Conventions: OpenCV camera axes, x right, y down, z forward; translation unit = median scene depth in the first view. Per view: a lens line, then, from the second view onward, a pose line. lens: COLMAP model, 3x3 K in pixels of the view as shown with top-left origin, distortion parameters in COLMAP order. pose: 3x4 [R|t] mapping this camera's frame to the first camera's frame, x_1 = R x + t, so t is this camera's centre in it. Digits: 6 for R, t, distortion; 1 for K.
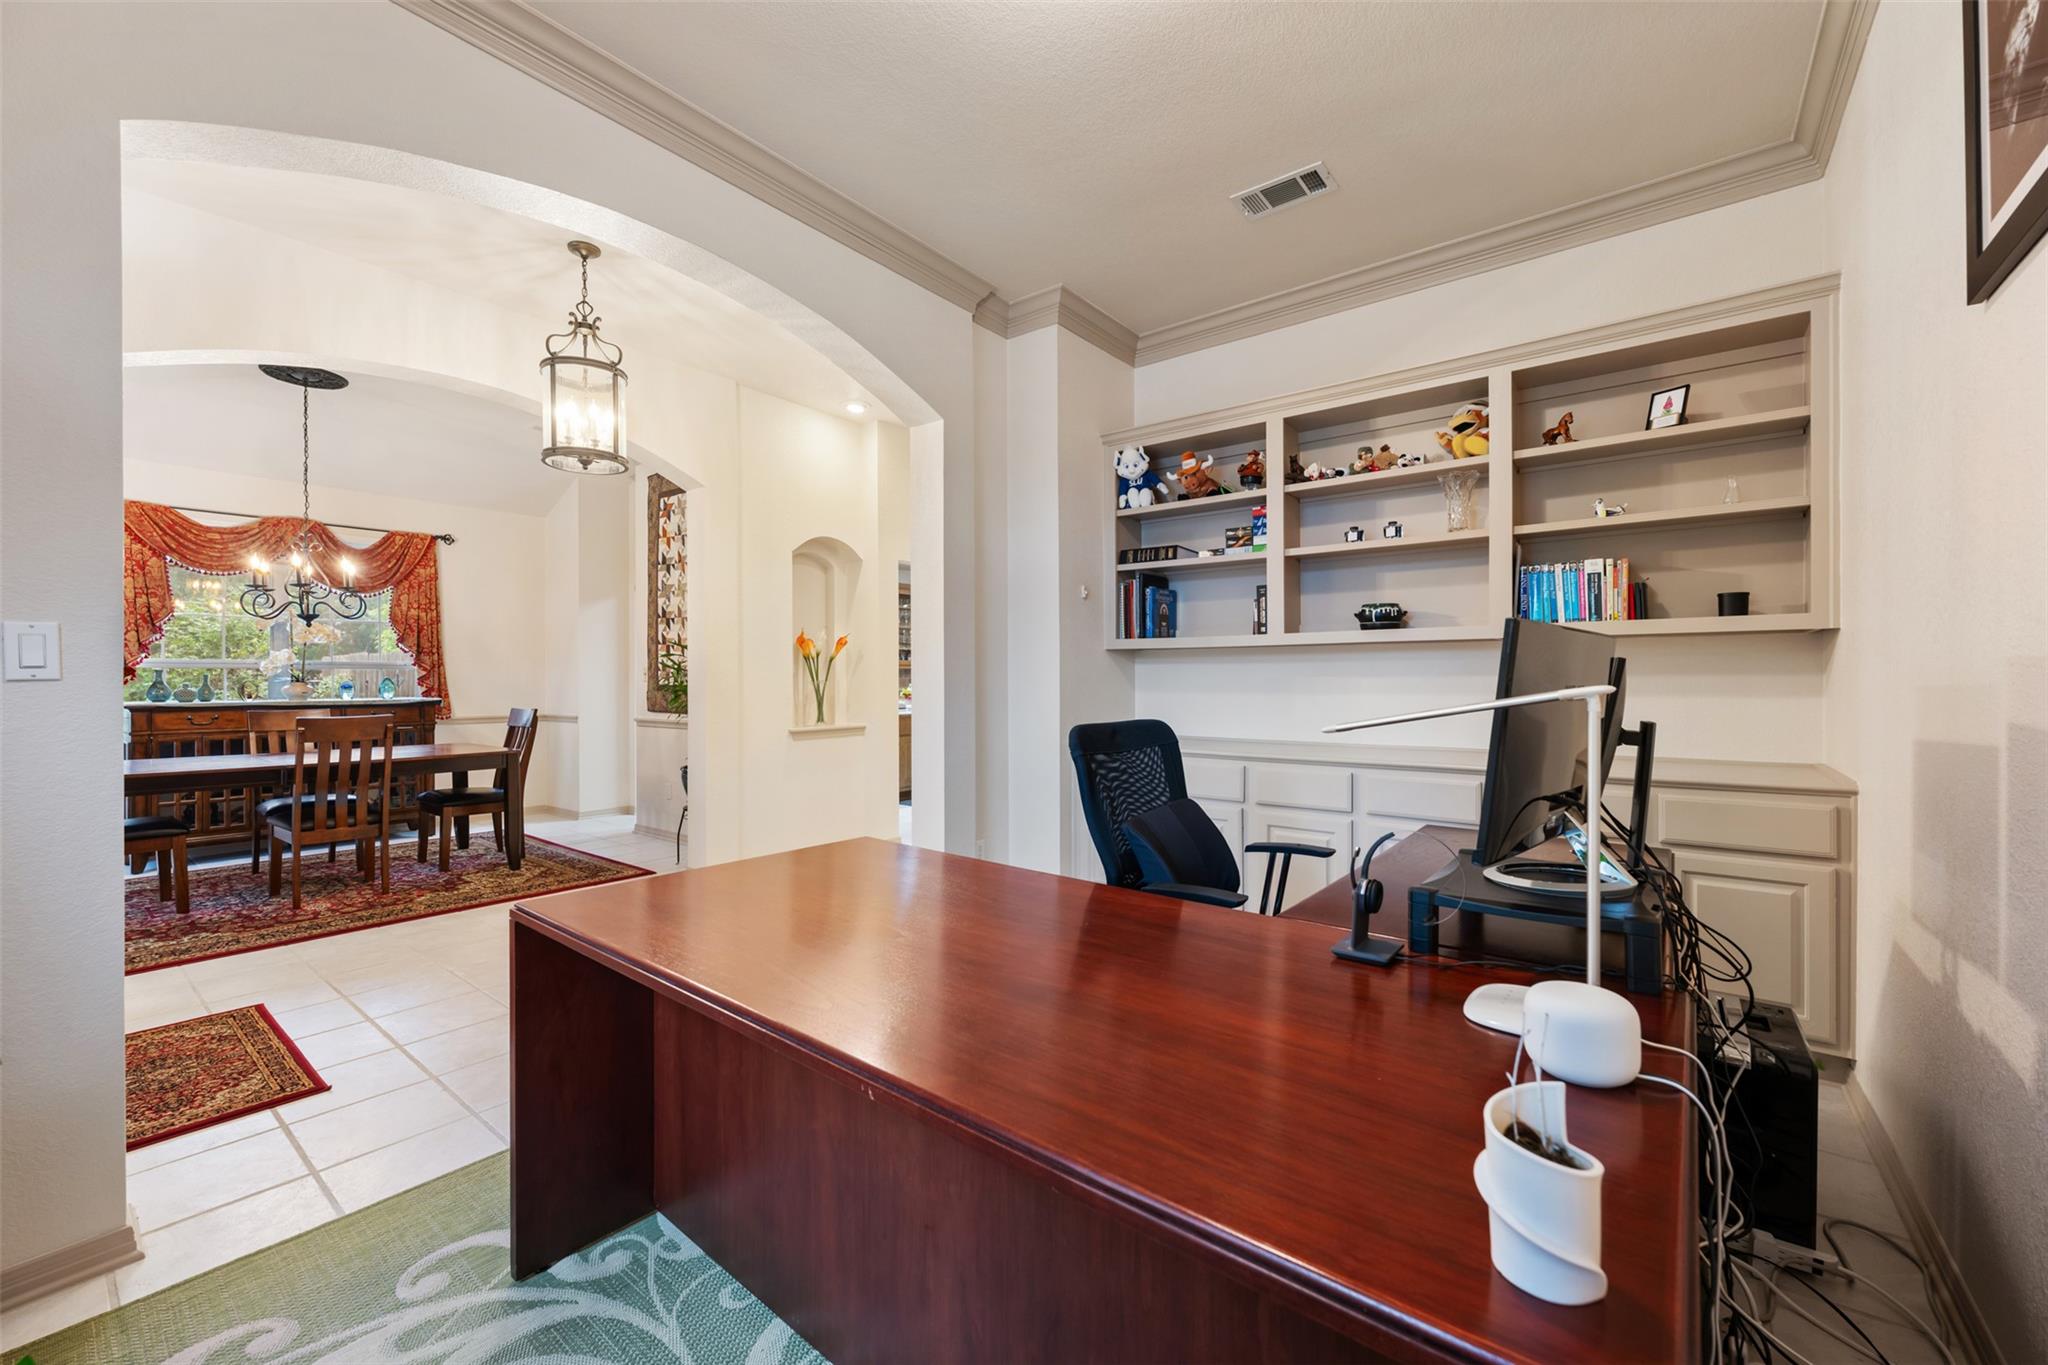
lens RADIAL K [[817.0, 0, 1030.2], [0, 817.0, 681.4], [0, 0, 1]] dist [-0.003418, 0.000330]
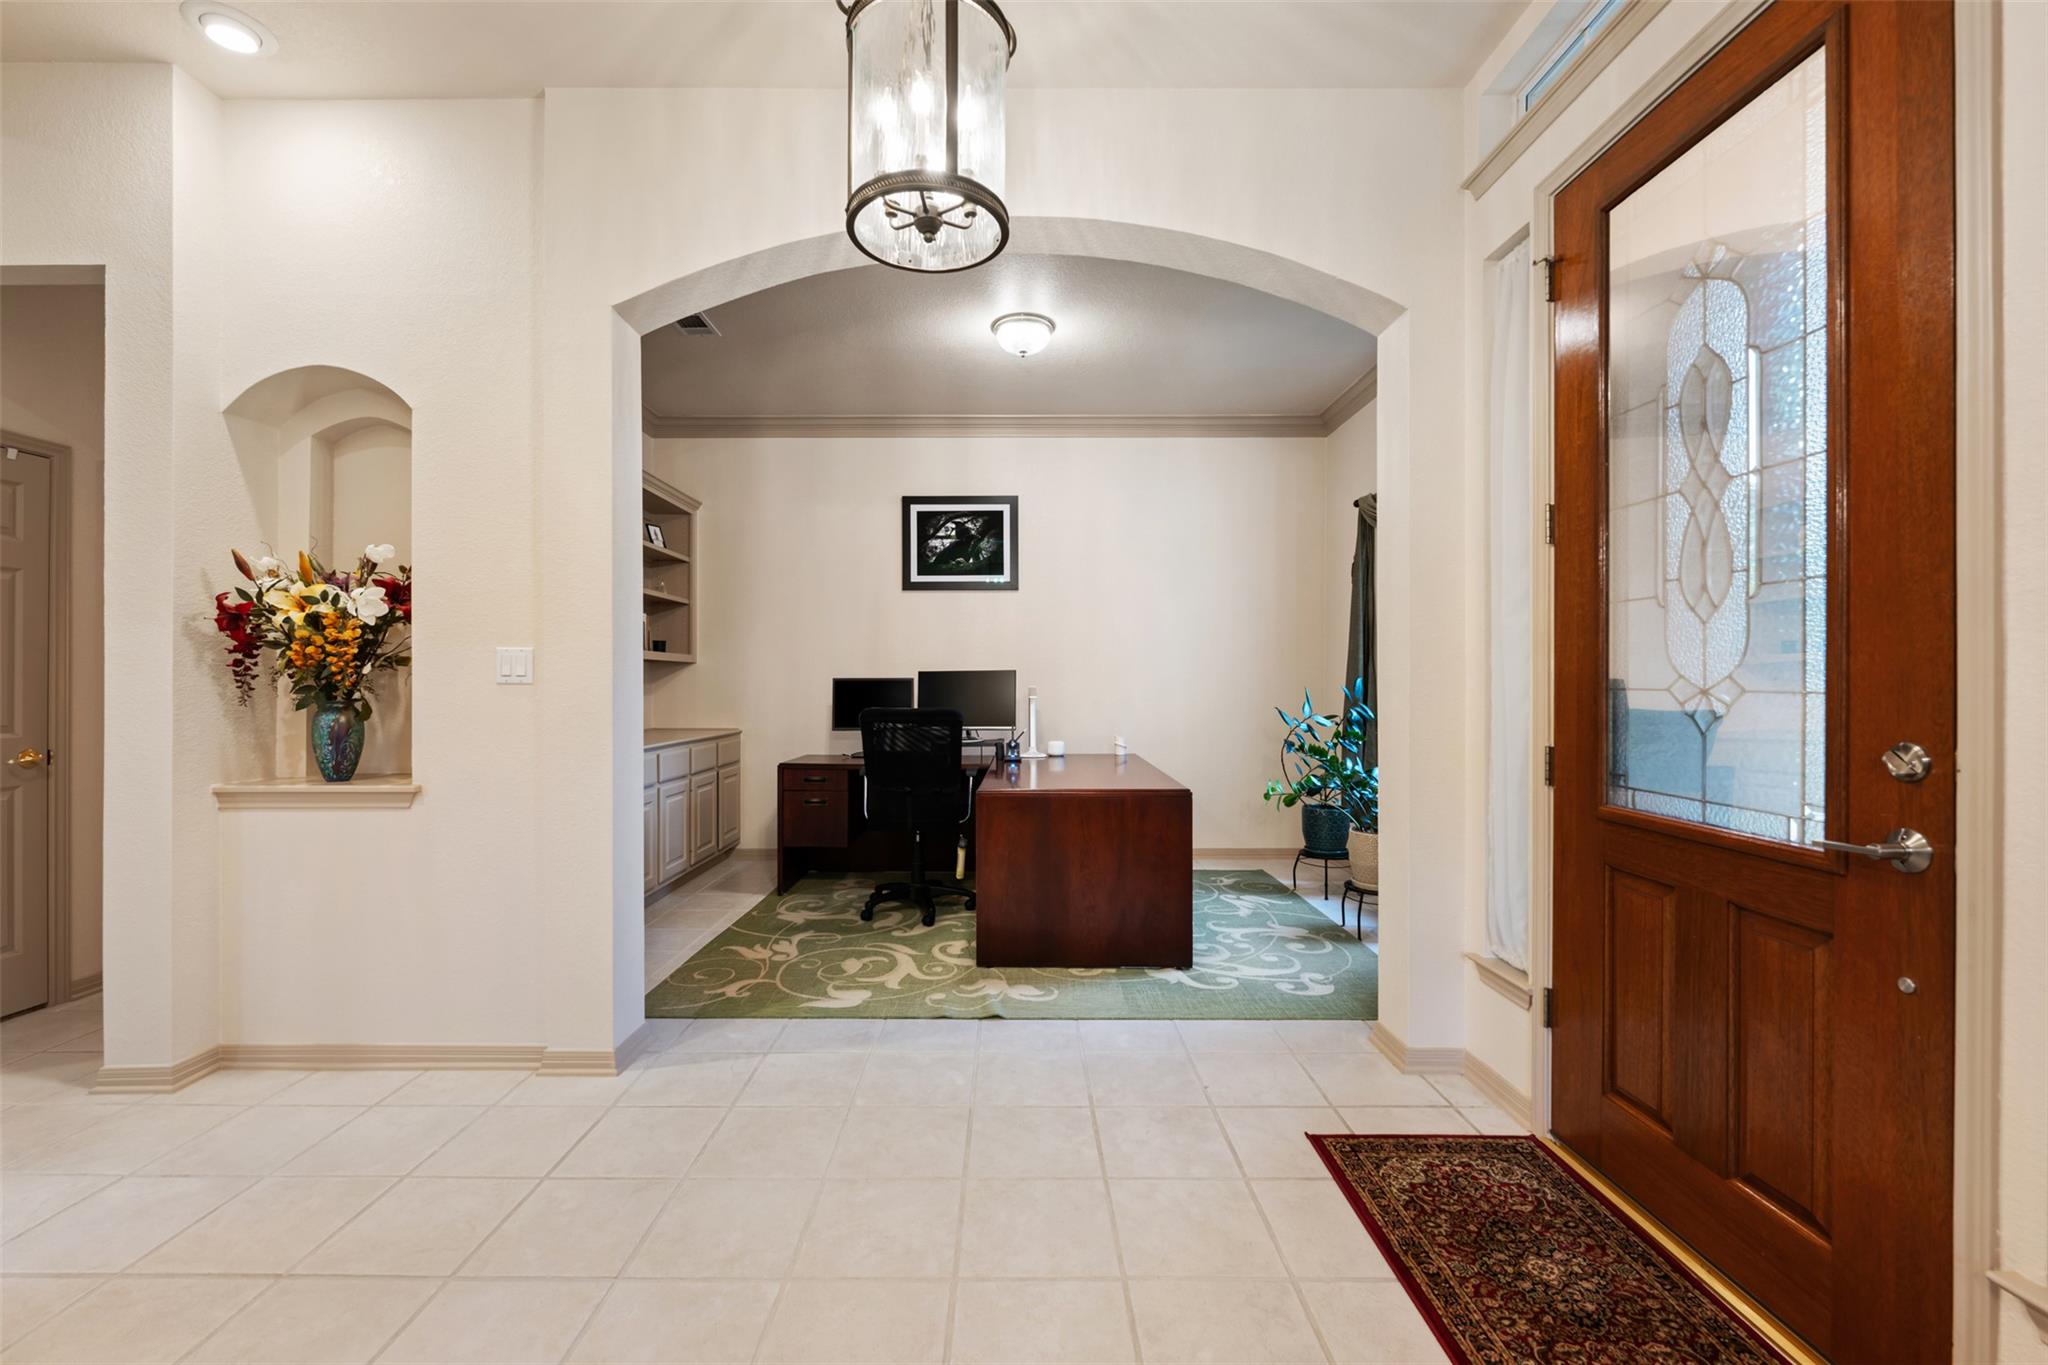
lens RADIAL K [[817.0, 0, 1005.8], [0, 817.0, 683.8], [0, 0, 1]] dist [-0.003418, 0.000330]
pose [[-0.608145, 0.003702, 0.793818, -0.540014], [0.004949, 0.999987, -0.000872, 0.000203], [-0.793811, 0.003399, -0.608155, 0.711405]]
